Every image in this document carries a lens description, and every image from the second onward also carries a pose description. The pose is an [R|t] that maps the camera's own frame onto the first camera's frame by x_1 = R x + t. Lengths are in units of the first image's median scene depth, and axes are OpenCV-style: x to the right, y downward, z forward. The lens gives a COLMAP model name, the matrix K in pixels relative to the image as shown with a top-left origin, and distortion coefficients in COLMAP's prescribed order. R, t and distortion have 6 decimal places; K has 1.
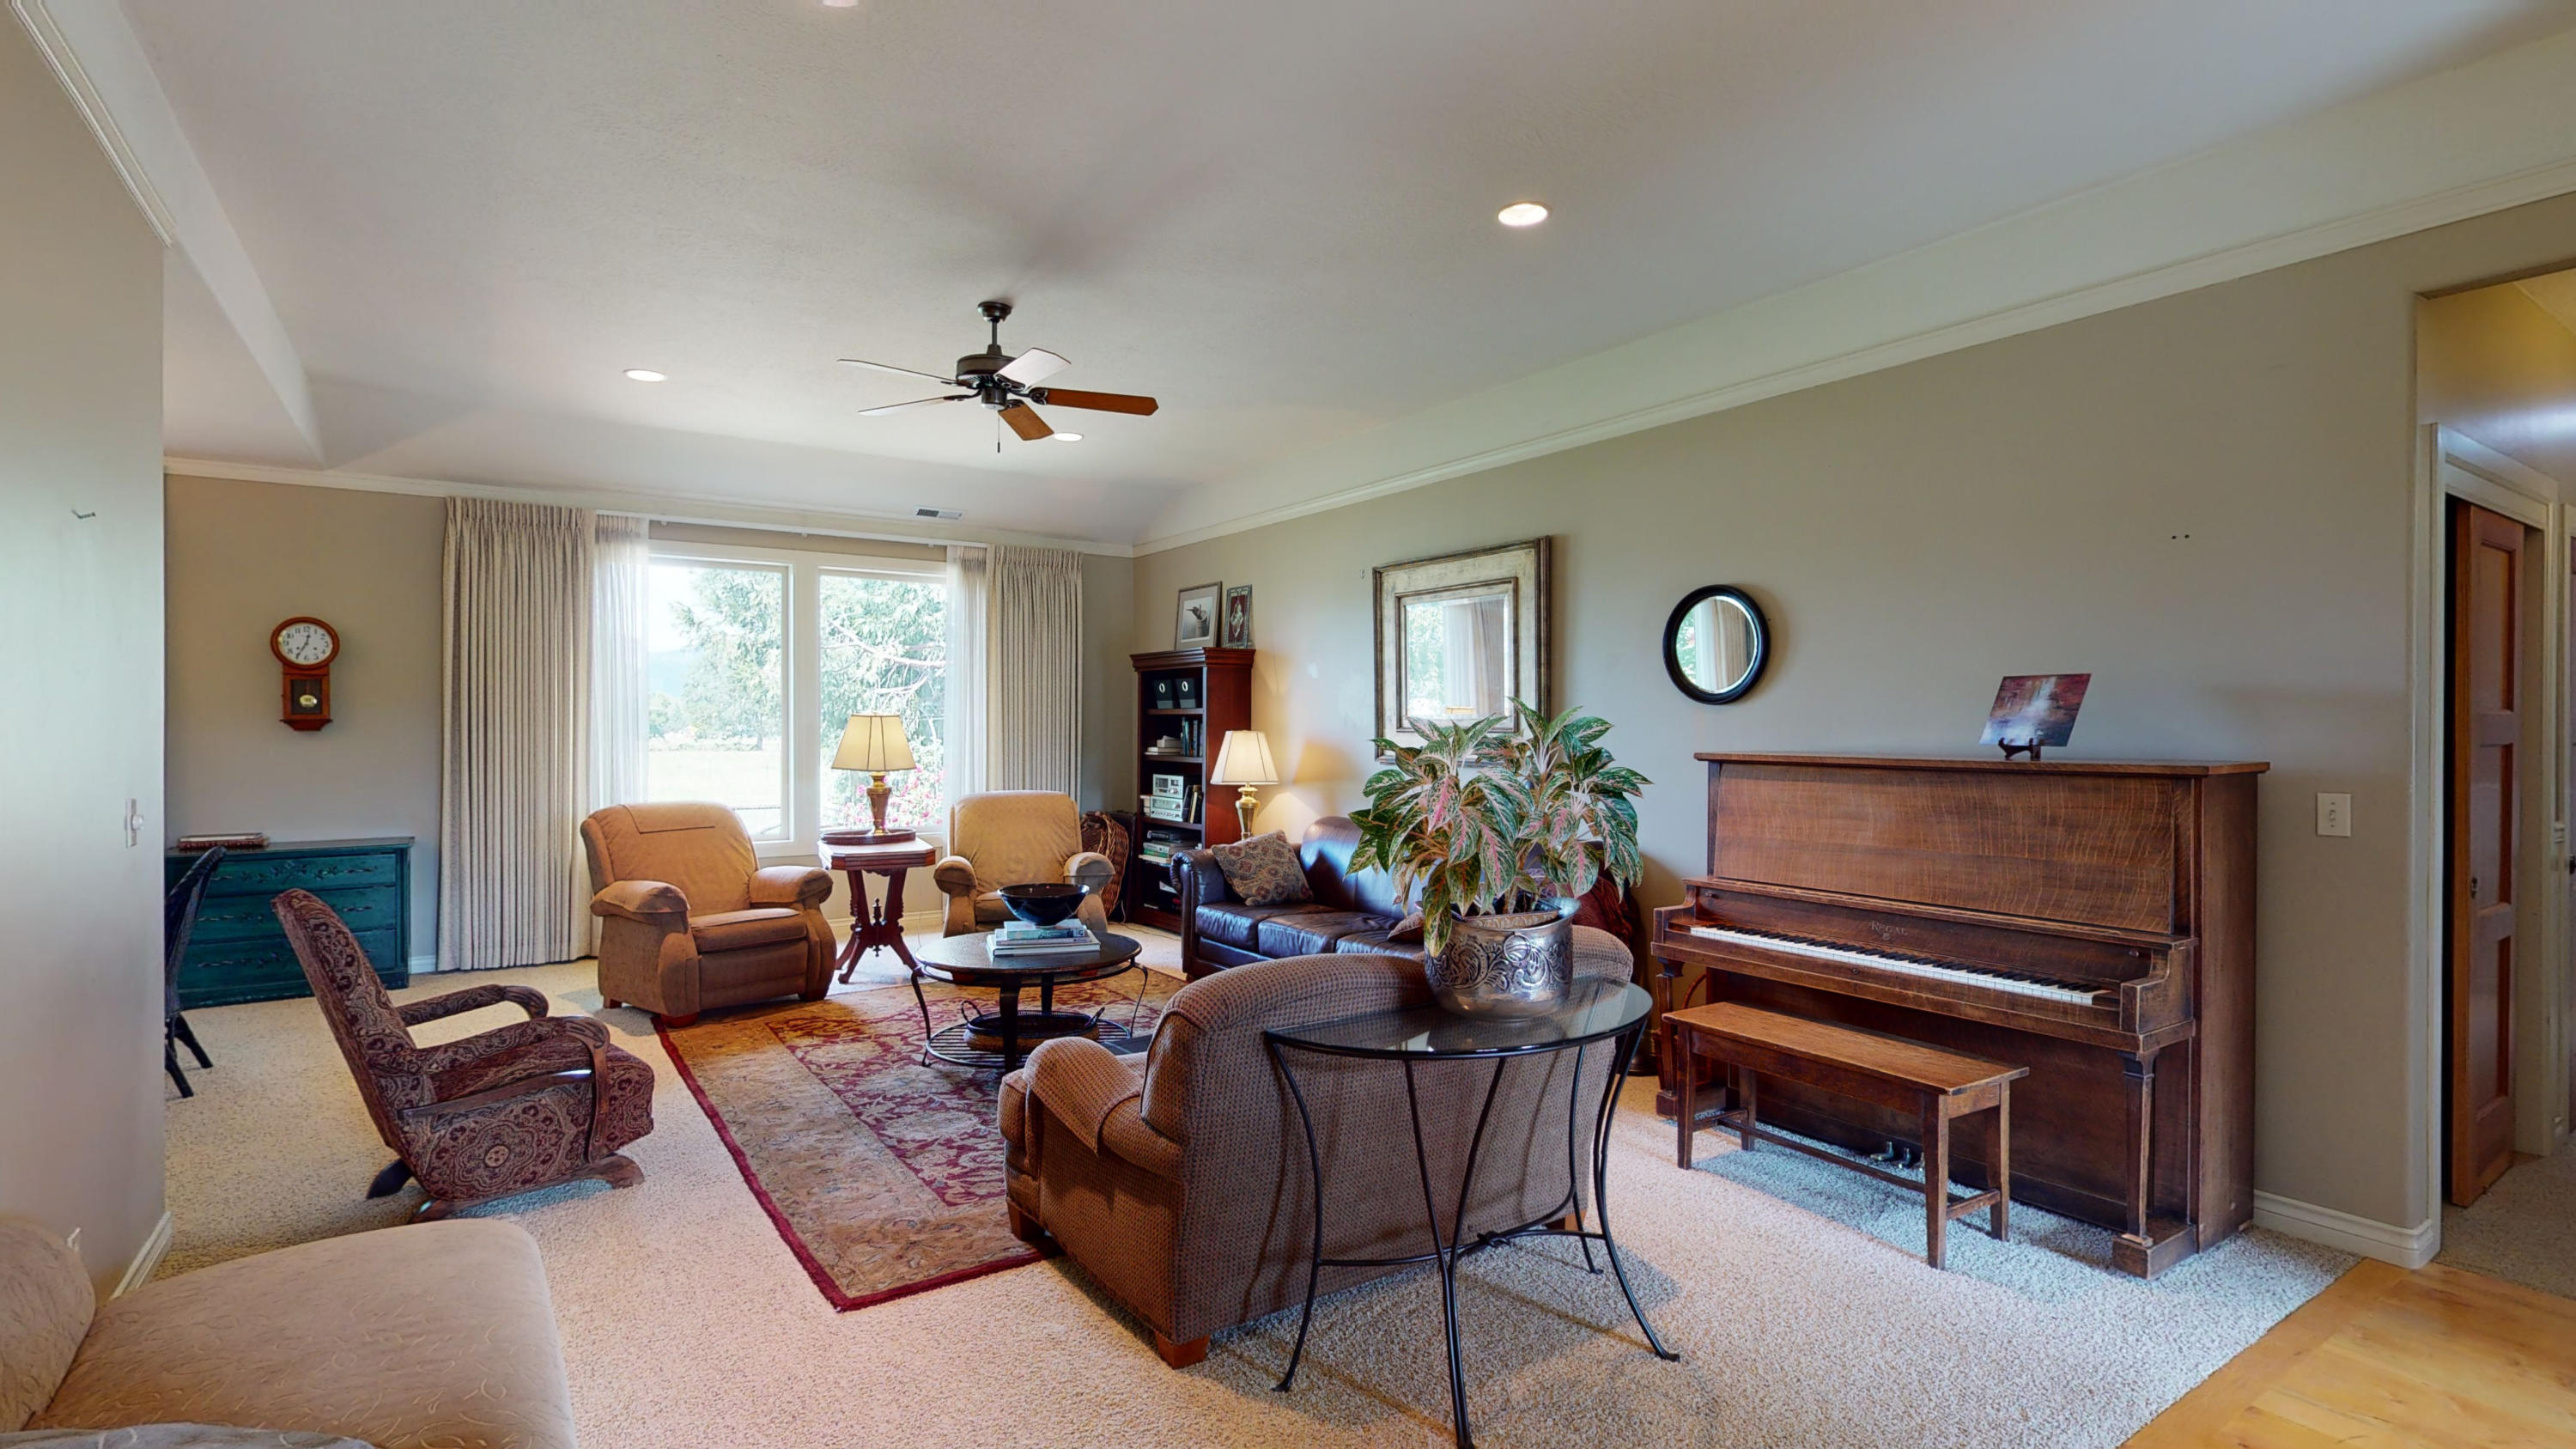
lens RADIAL K [[1170.1, 0, 1285.6], [0, 1170.1, 726.2], [0, 0, 1]] dist [-0.000880, -0.000147]
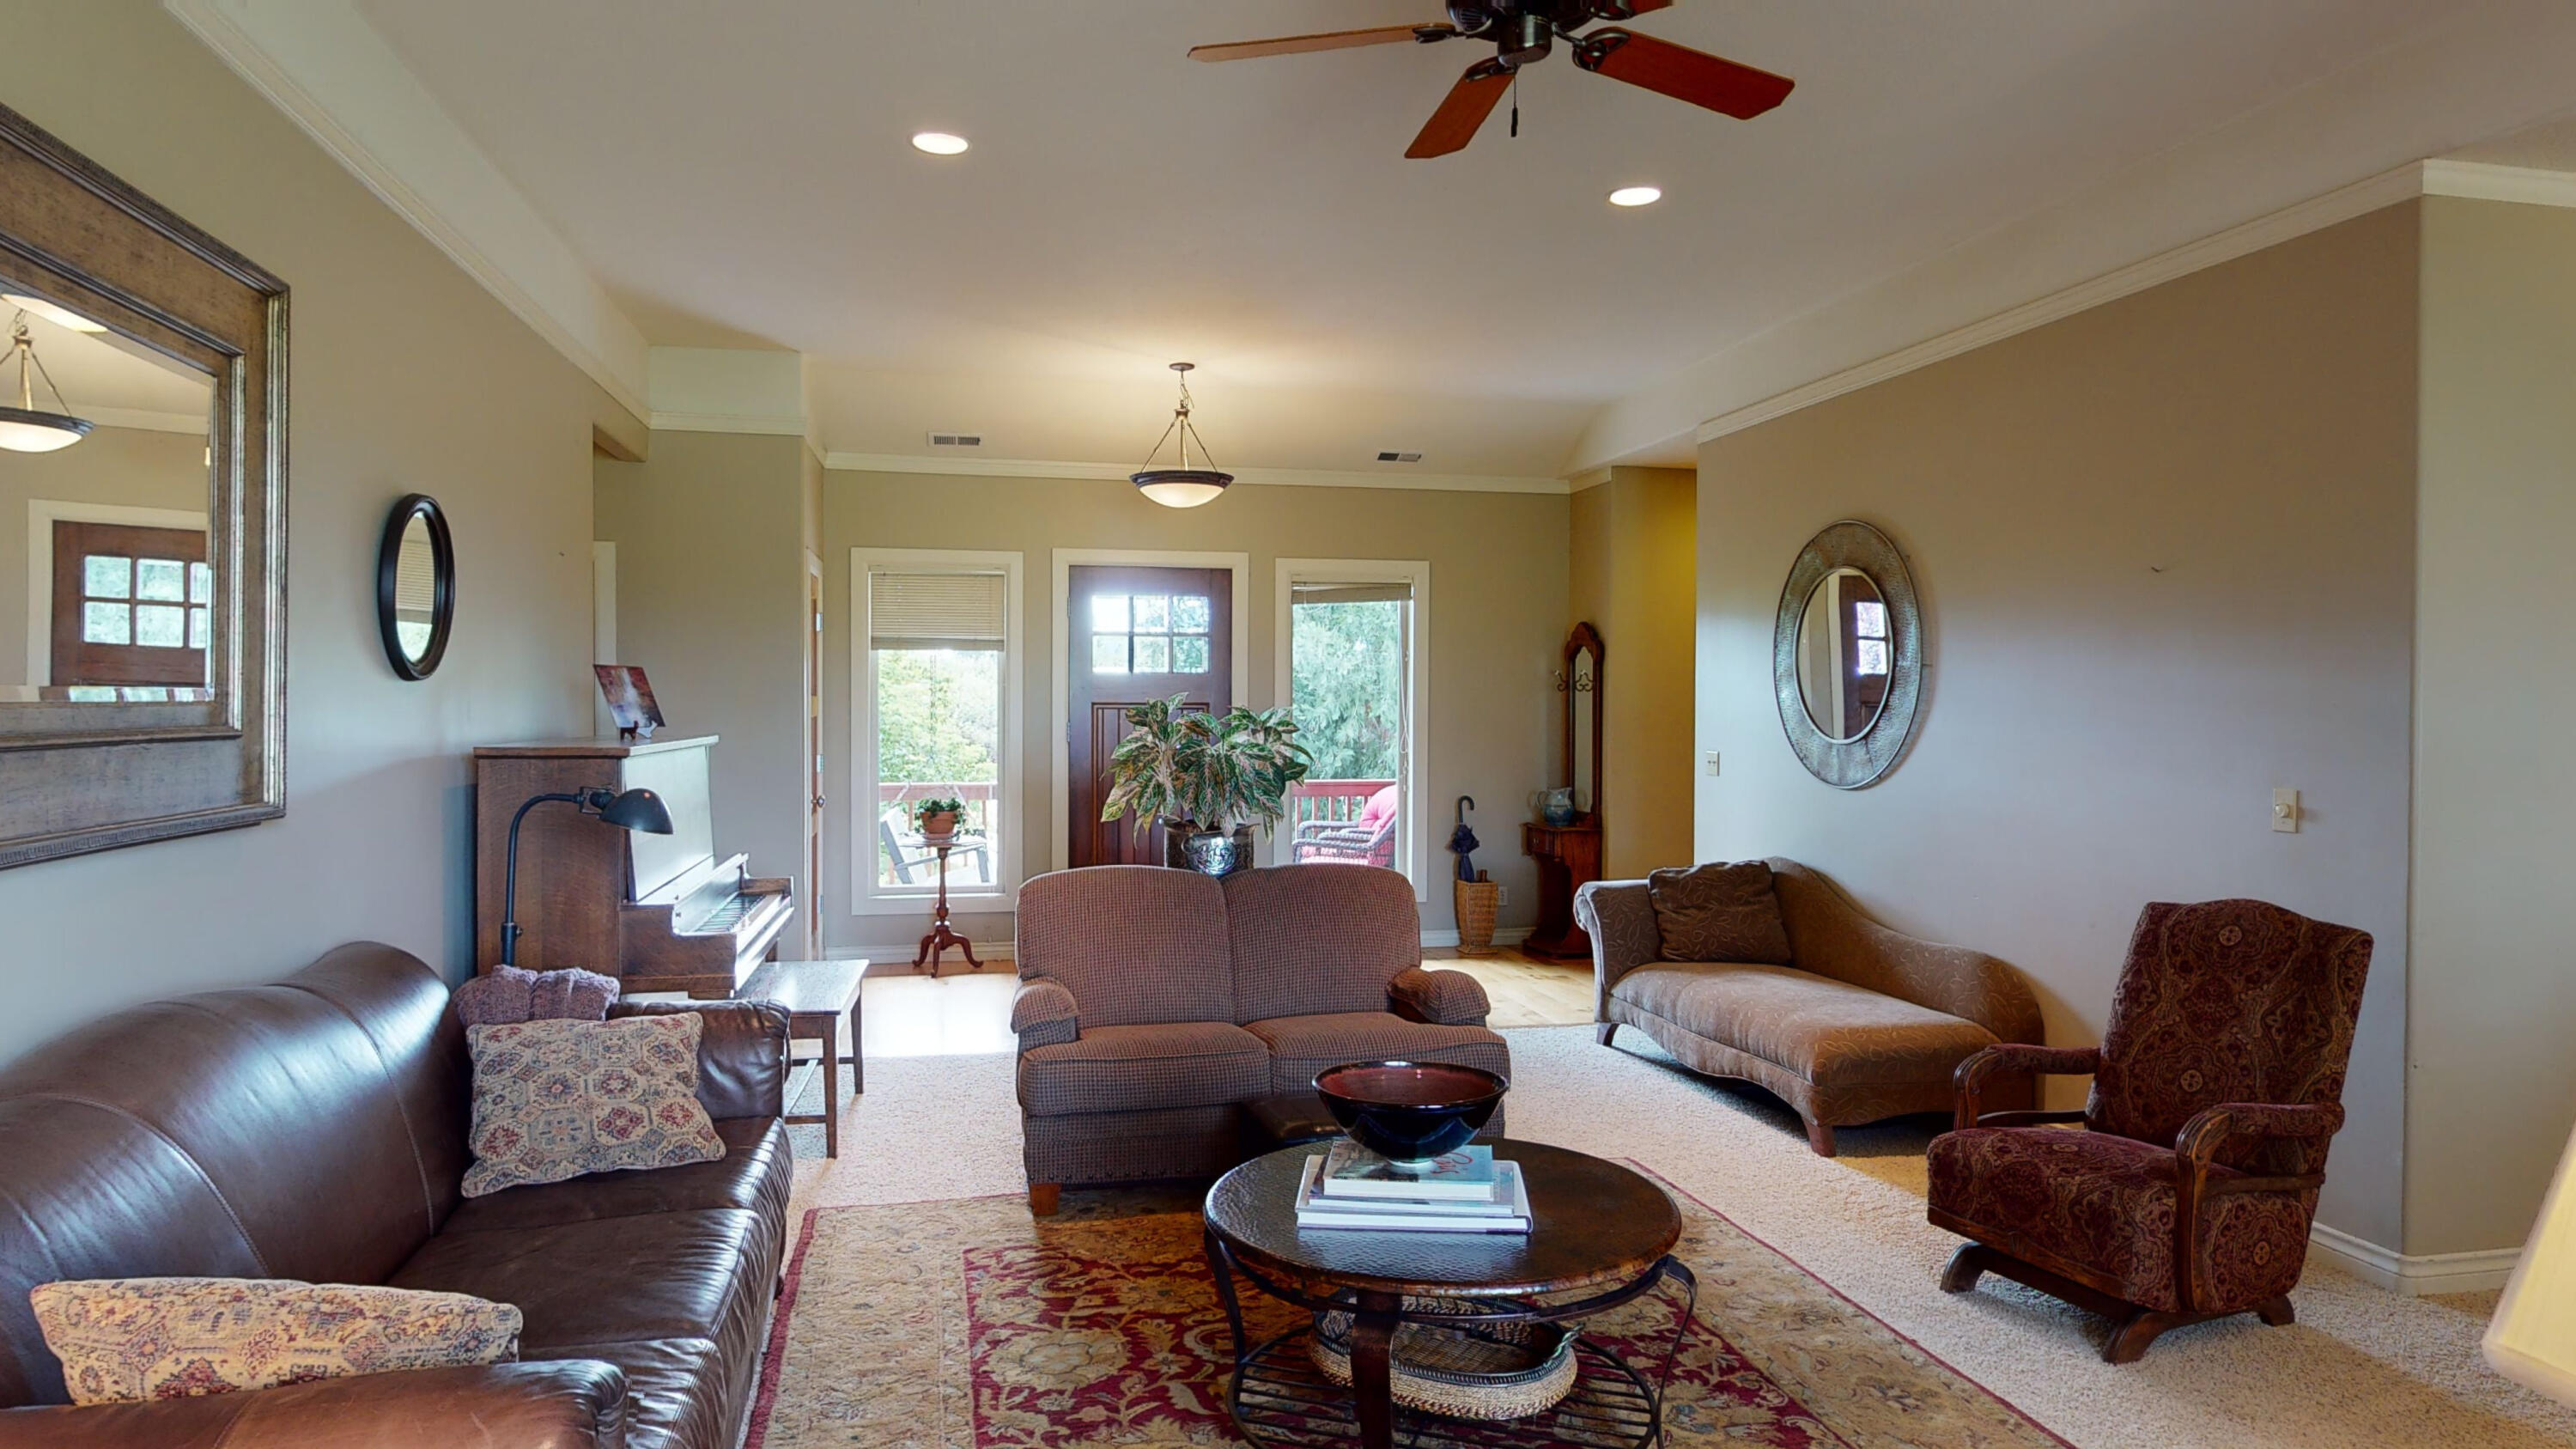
lens RADIAL K [[1563.1, 0, 1254.3], [0, 1563.1, 718.2], [0, 0, 1]] dist [0.001119, -0.044843]
pose [[-0.918977, -0.010230, 0.394178, -0.278206], [-0.004728, 0.999877, 0.014926, -0.009456], [-0.394282, 0.011853, -0.918913, 1.133723]]
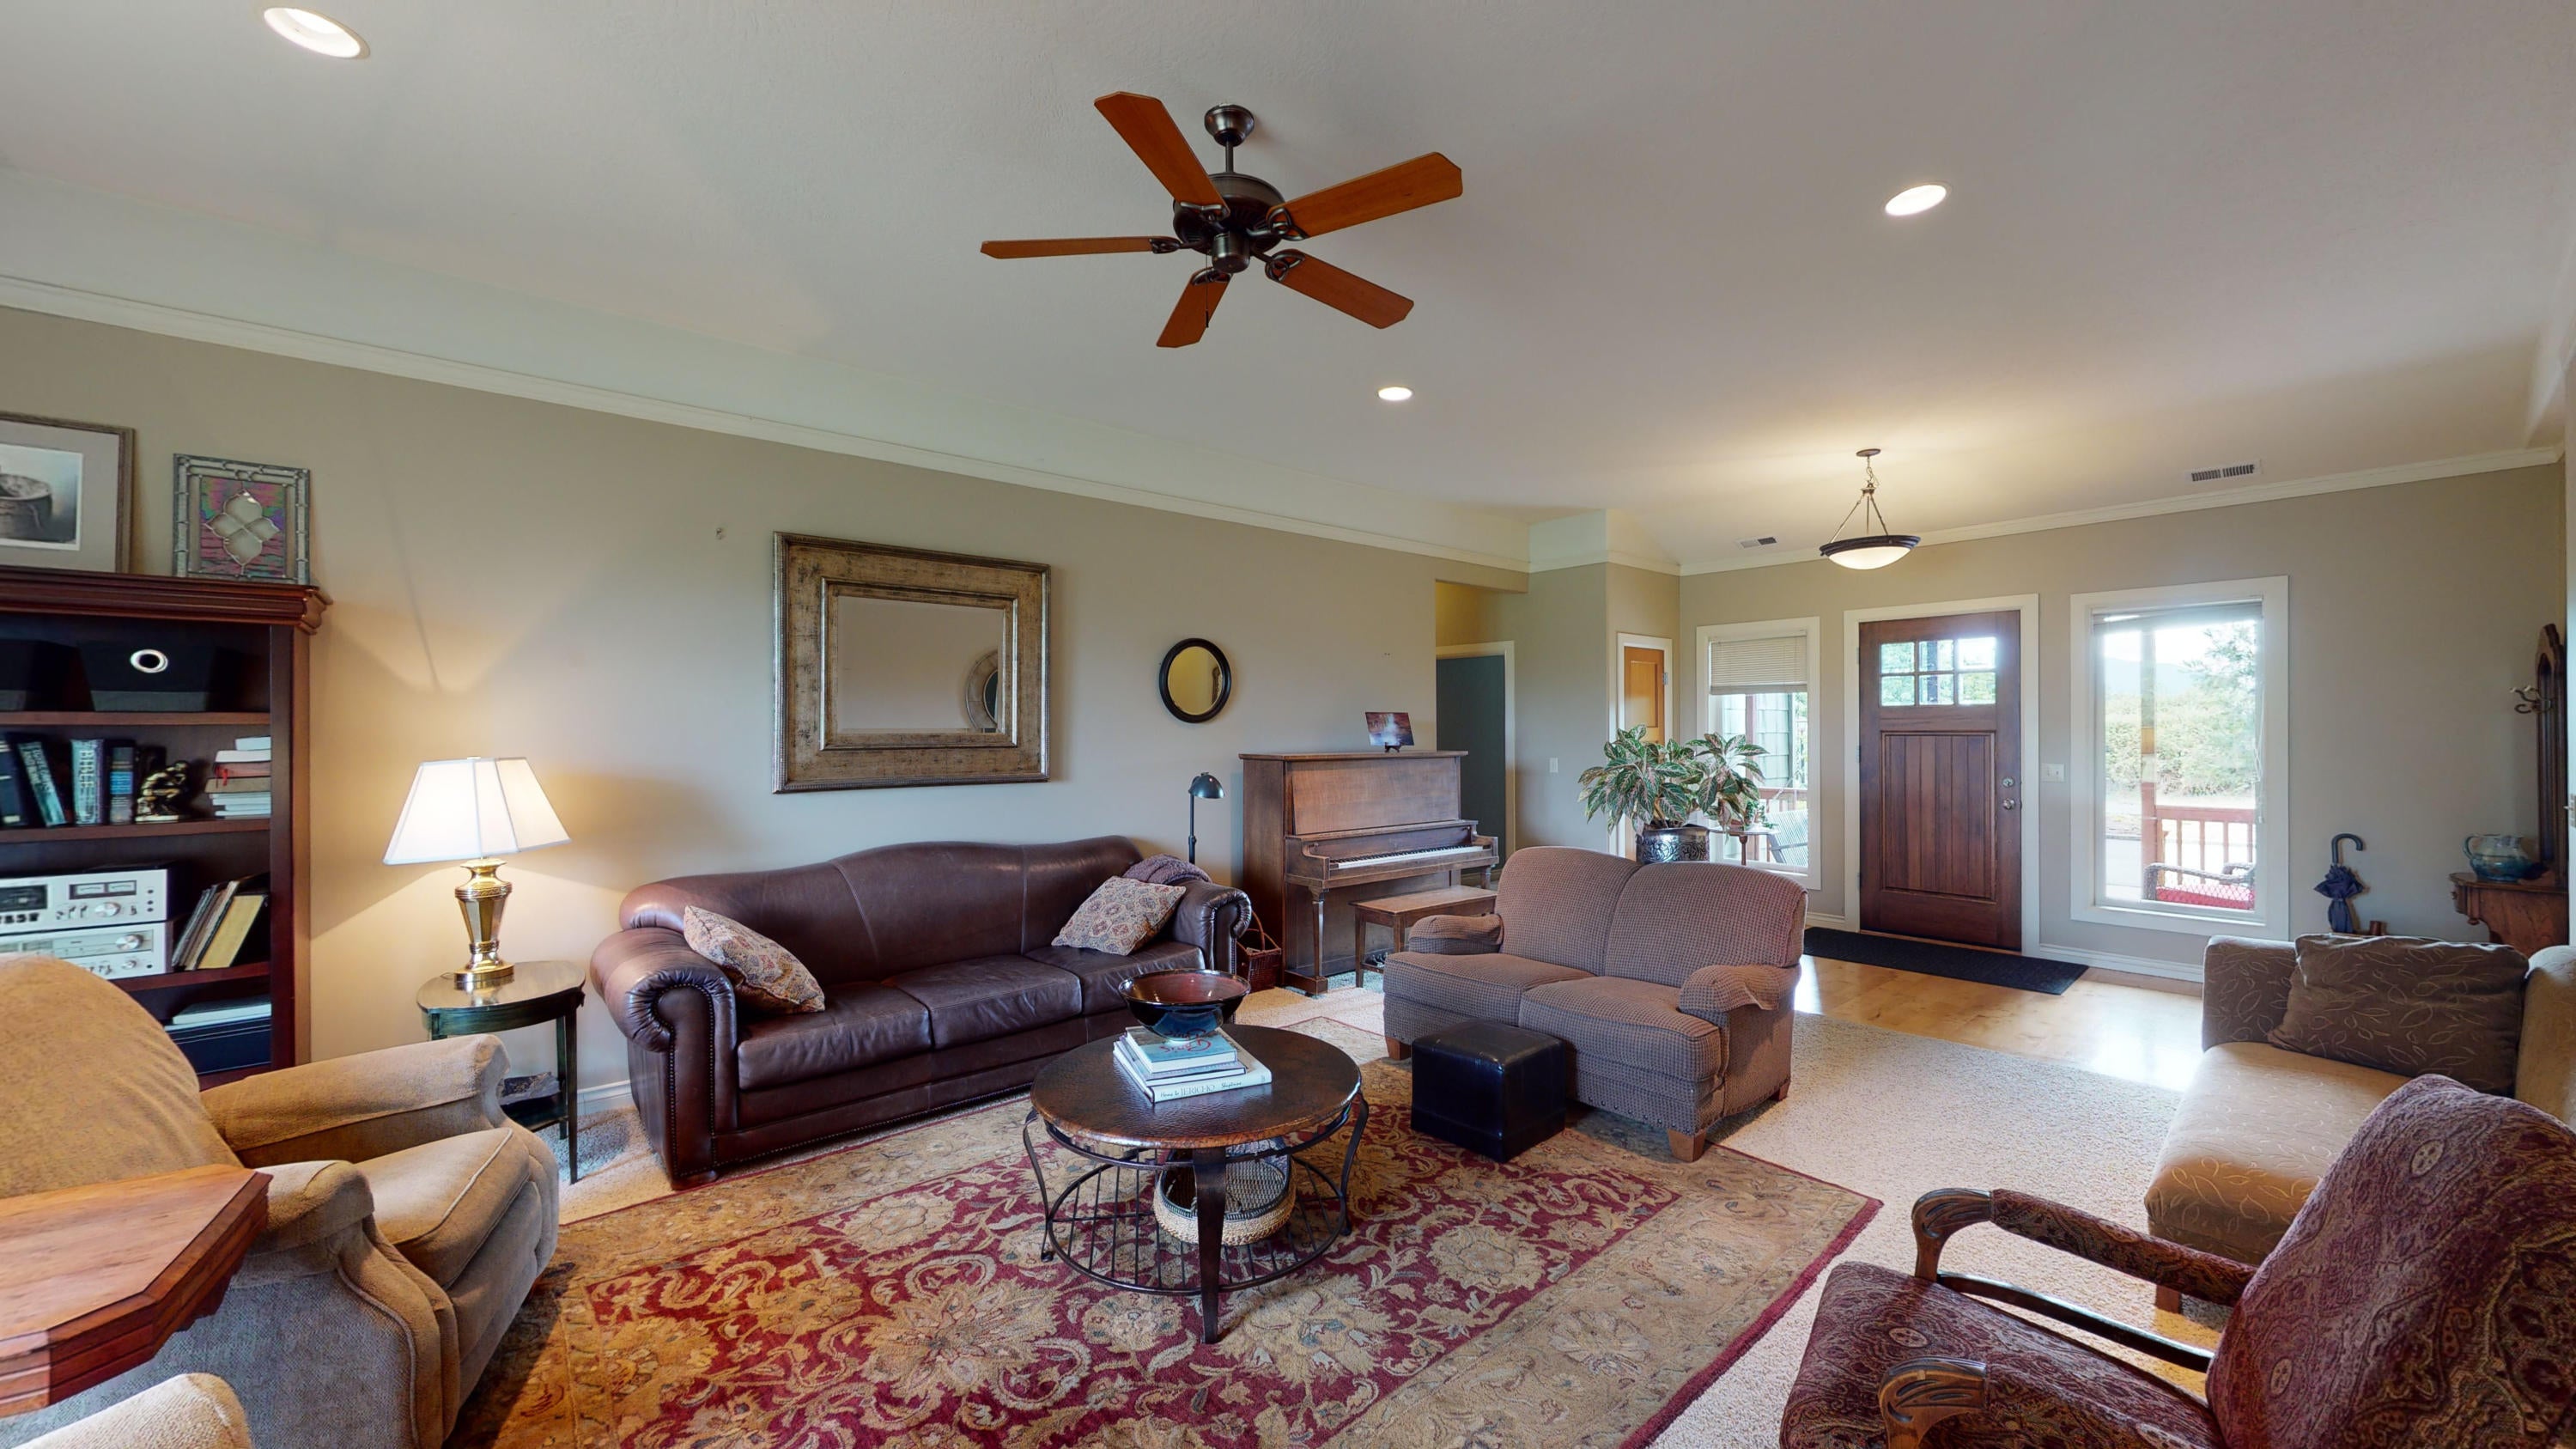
lens RADIAL K [[939.0, 0, 1289.1], [0, 939.0, 725.6], [0, 0, 1]] dist [-0.000391, 0.000056]
pose [[-0.098689, 0.003328, 0.995113, -0.543730], [0.005398, 0.999981, -0.002809, -0.008275], [-0.995104, 0.005094, -0.098705, 0.707498]]
